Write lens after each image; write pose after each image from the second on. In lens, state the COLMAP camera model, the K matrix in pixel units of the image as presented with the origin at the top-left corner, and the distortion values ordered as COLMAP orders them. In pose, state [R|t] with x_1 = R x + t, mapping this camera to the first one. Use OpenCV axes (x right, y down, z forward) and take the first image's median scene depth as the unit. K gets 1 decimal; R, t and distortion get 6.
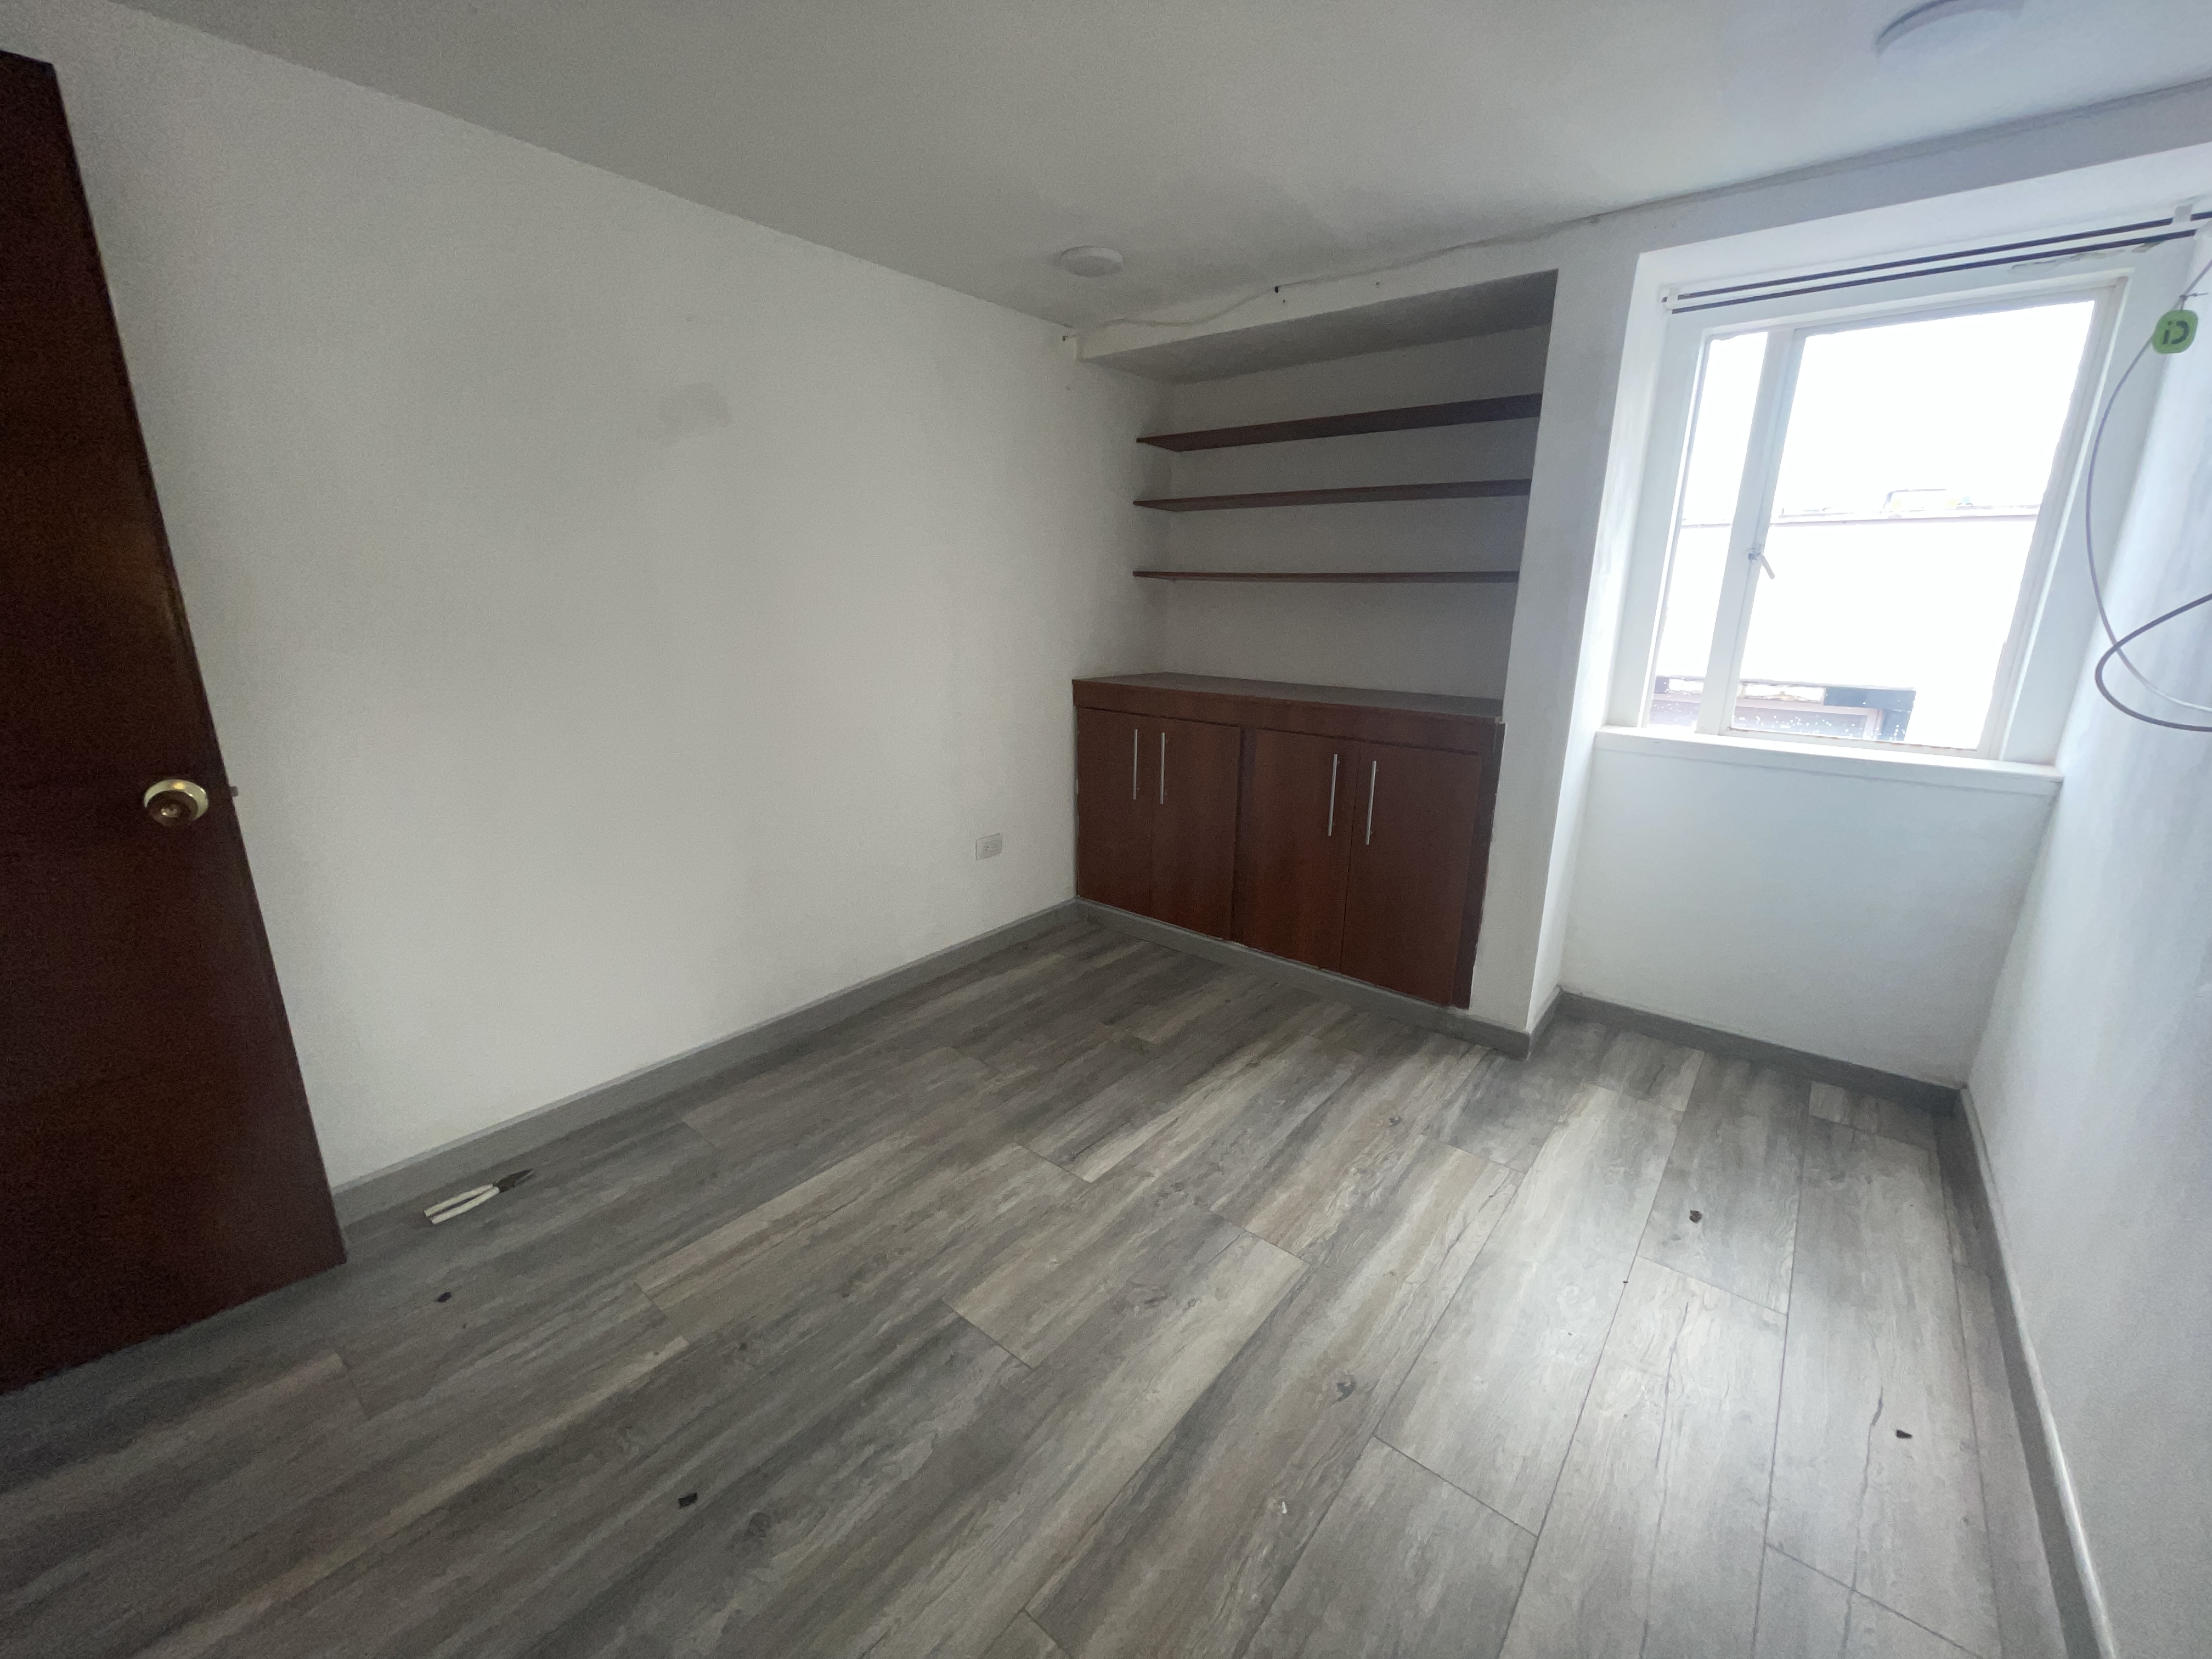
lens RADIAL K [[895.0, 0, 1101.8], [0, 895.0, 826.4], [0, 0, 1]] dist [0.002969, 0.000317]
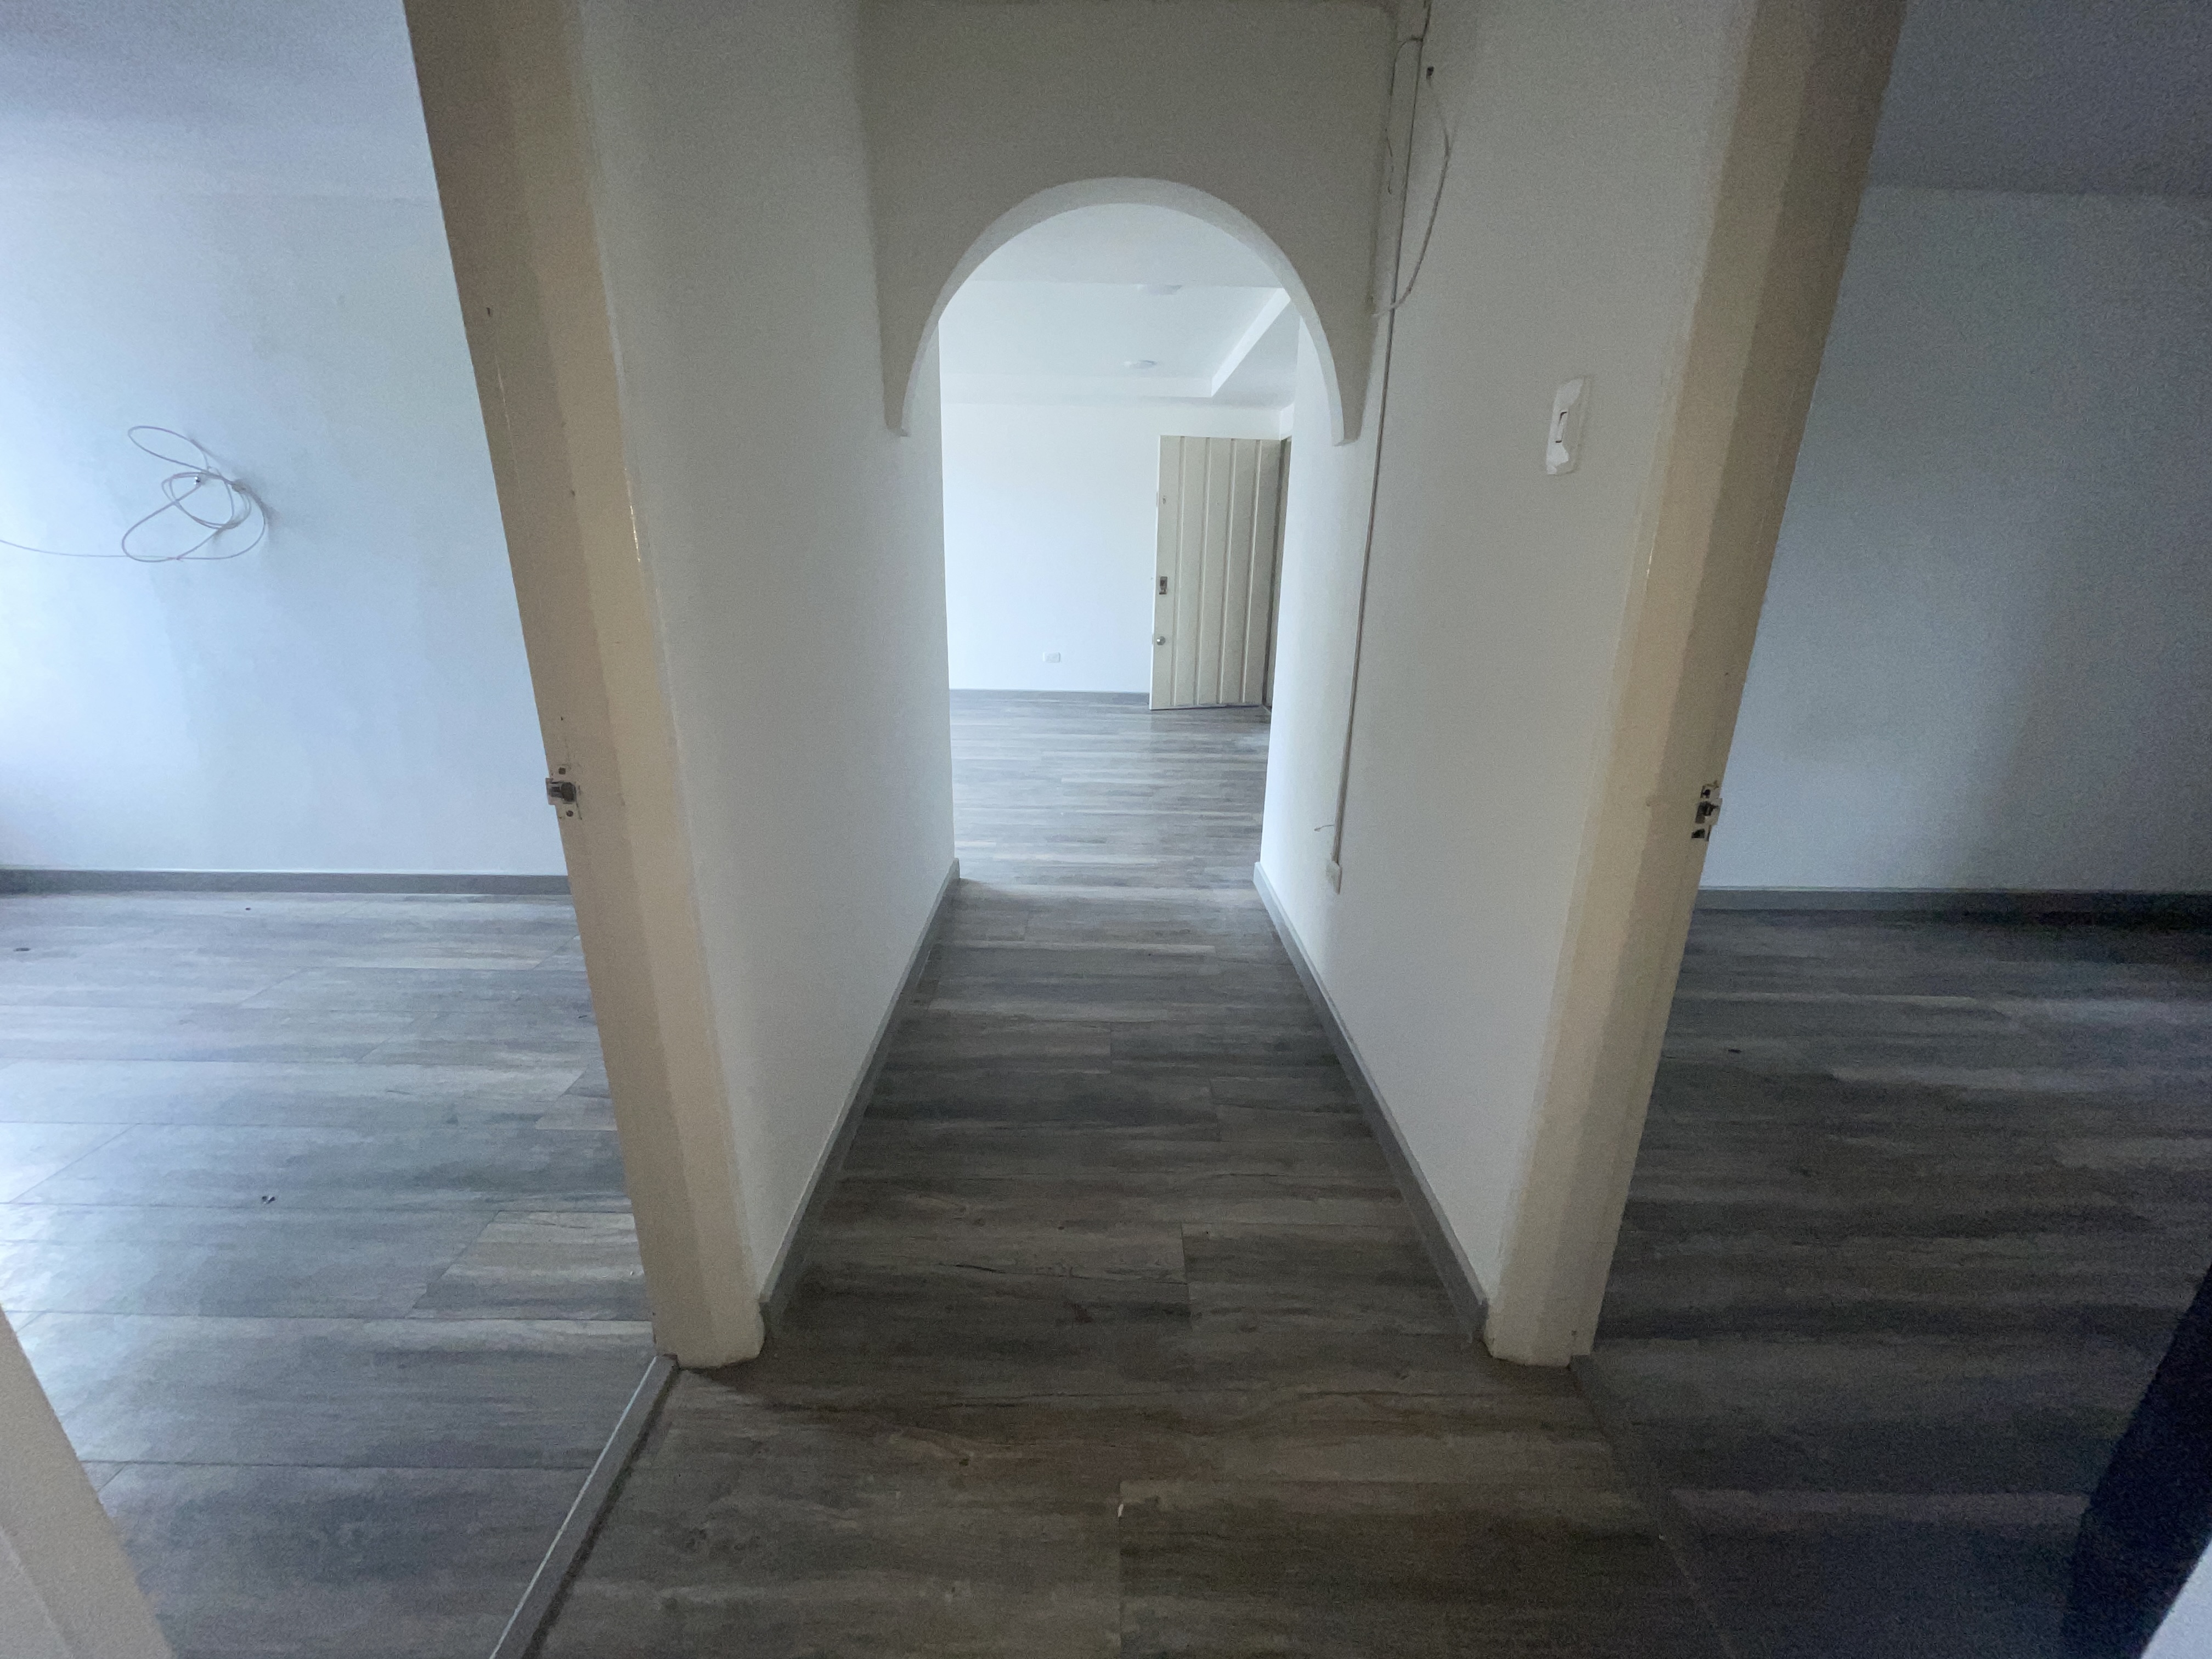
lens RADIAL K [[895.0, 0, 1101.8], [0, 895.0, 826.4], [0, 0, 1]] dist [0.002969, 0.000317]
pose [[-0.629011, -0.263298, 0.731450, -1.142026], [0.178284, 0.866962, 0.465394, -0.079211], [-0.756677, 0.423144, -0.498387, 0.259710]]
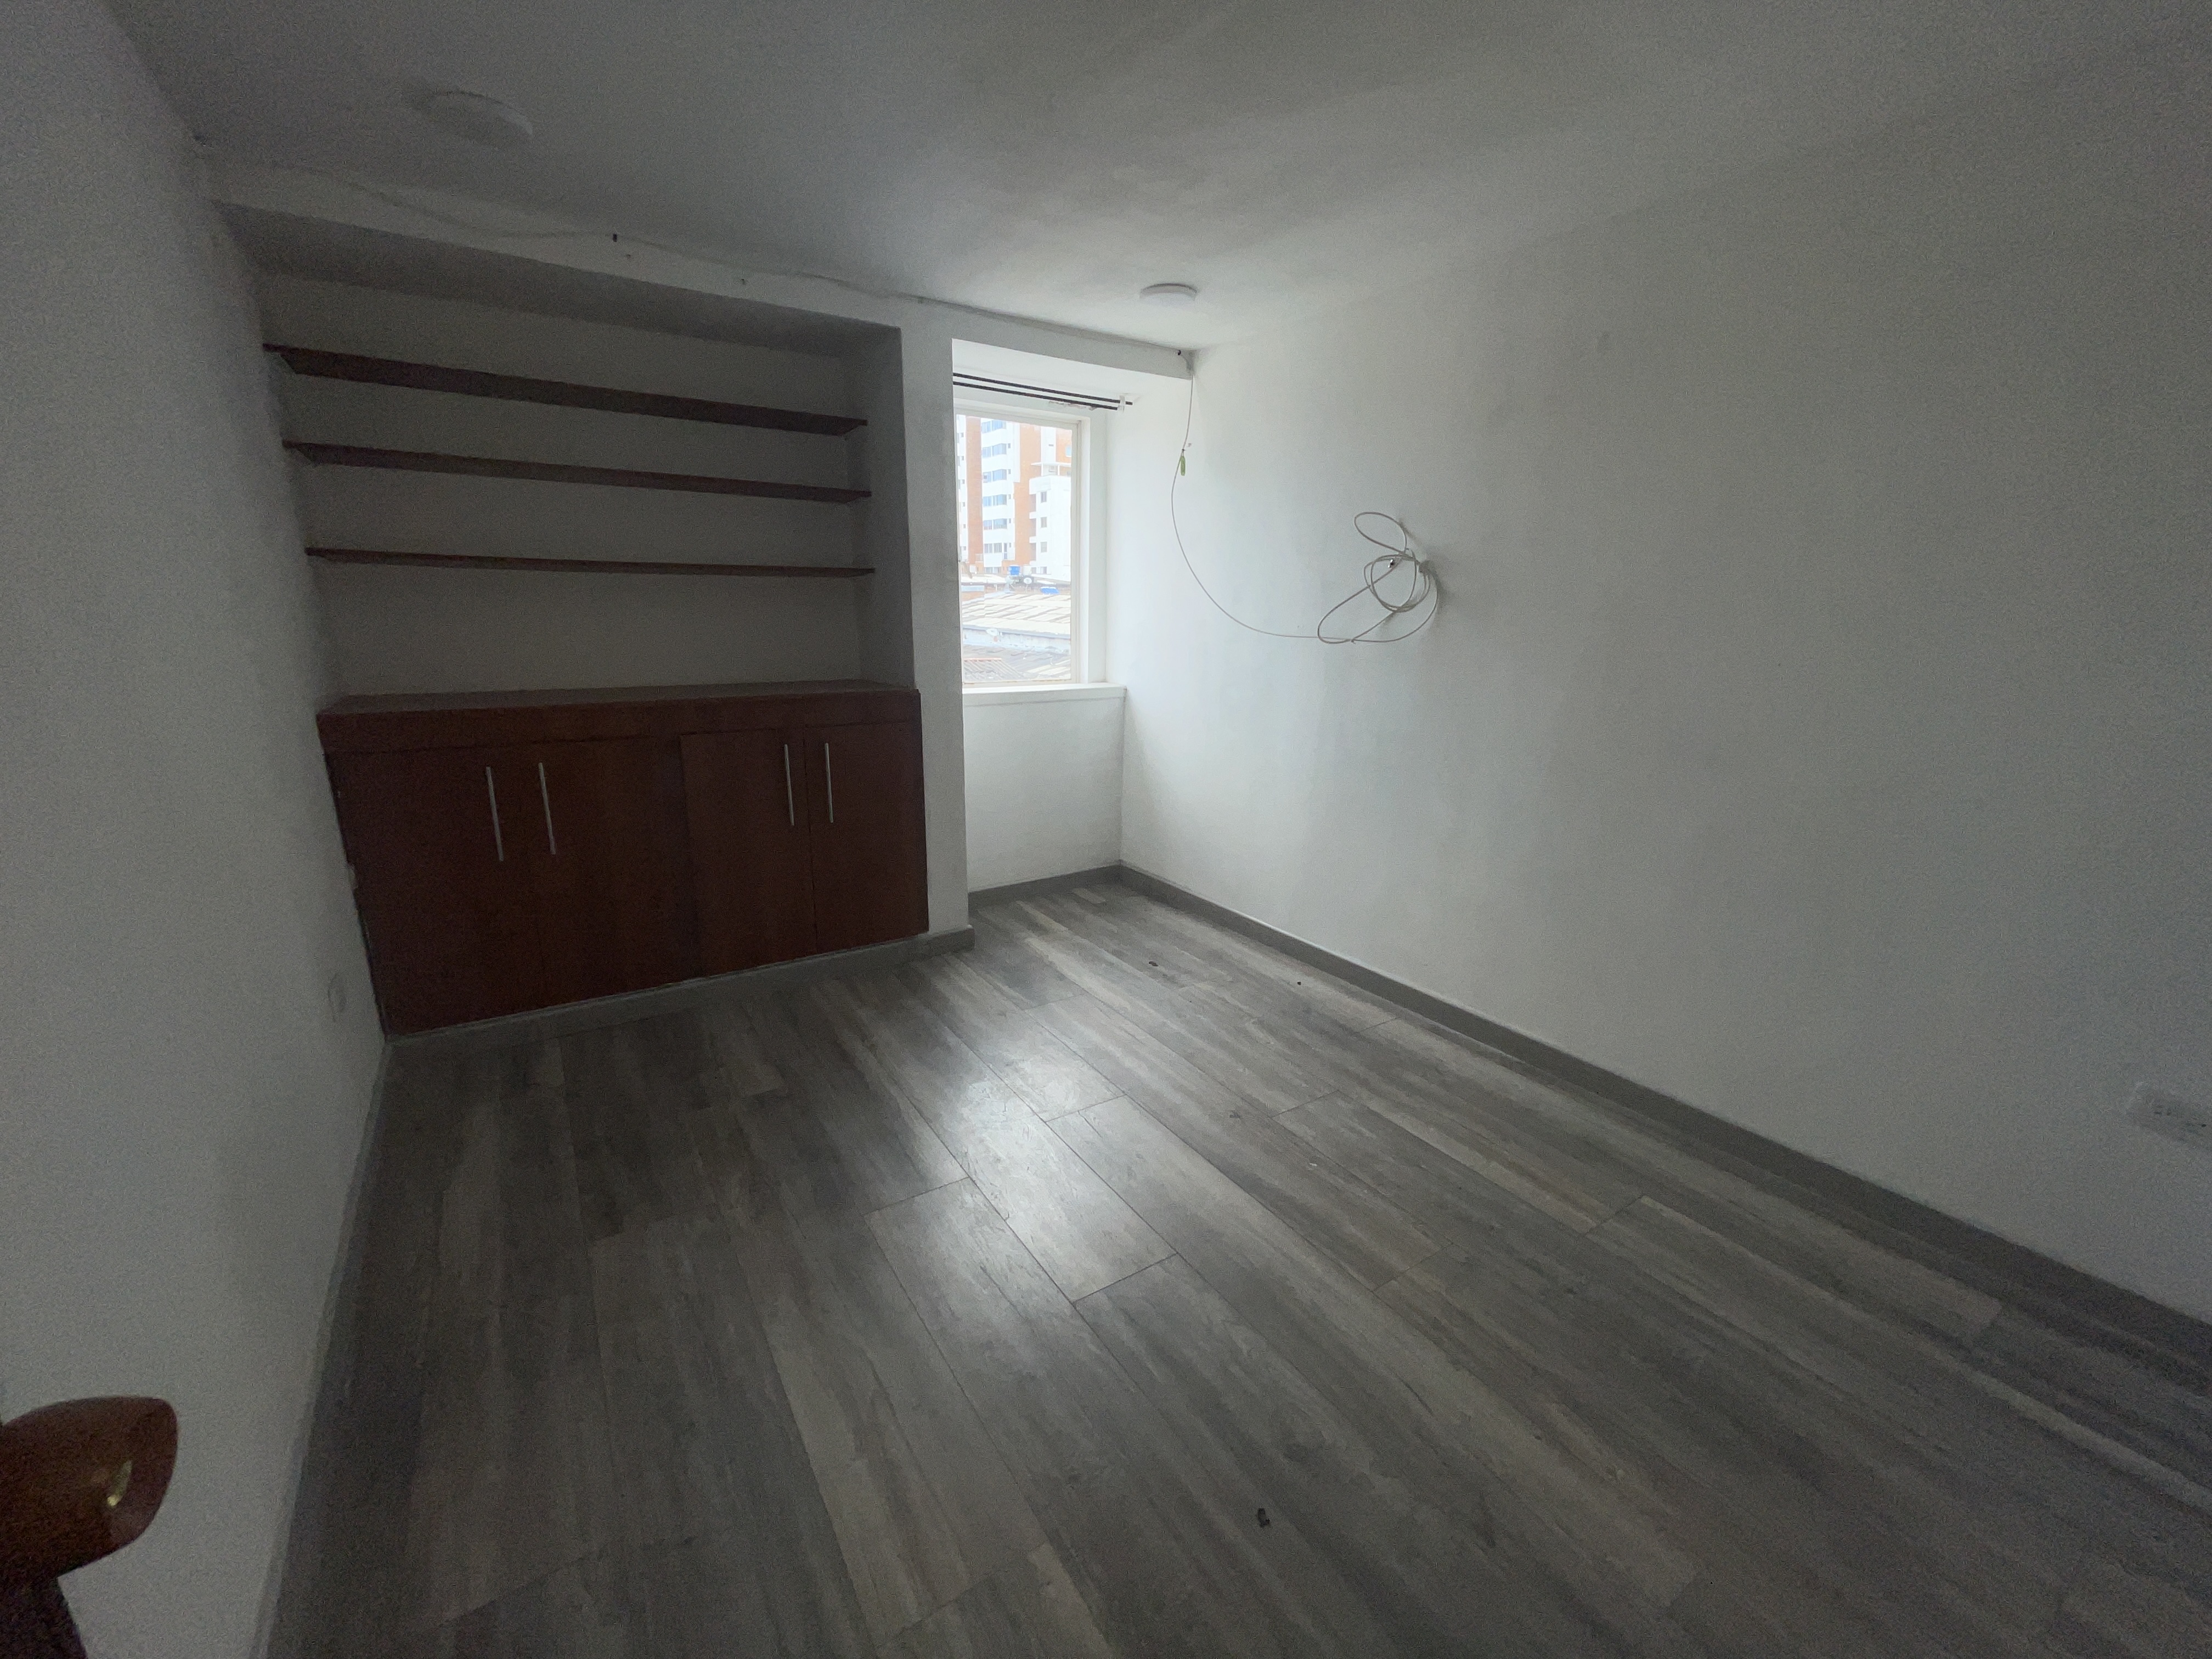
lens RADIAL K [[895.0, 0, 1101.8], [0, 895.0, 826.4], [0, 0, 1]] dist [0.002969, 0.000317]
pose [[0.299291, -0.244897, 0.922199, -0.669432], [0.230645, 0.956408, 0.179128, -0.104066], [-0.925866, 0.159089, 0.342728, 0.381759]]
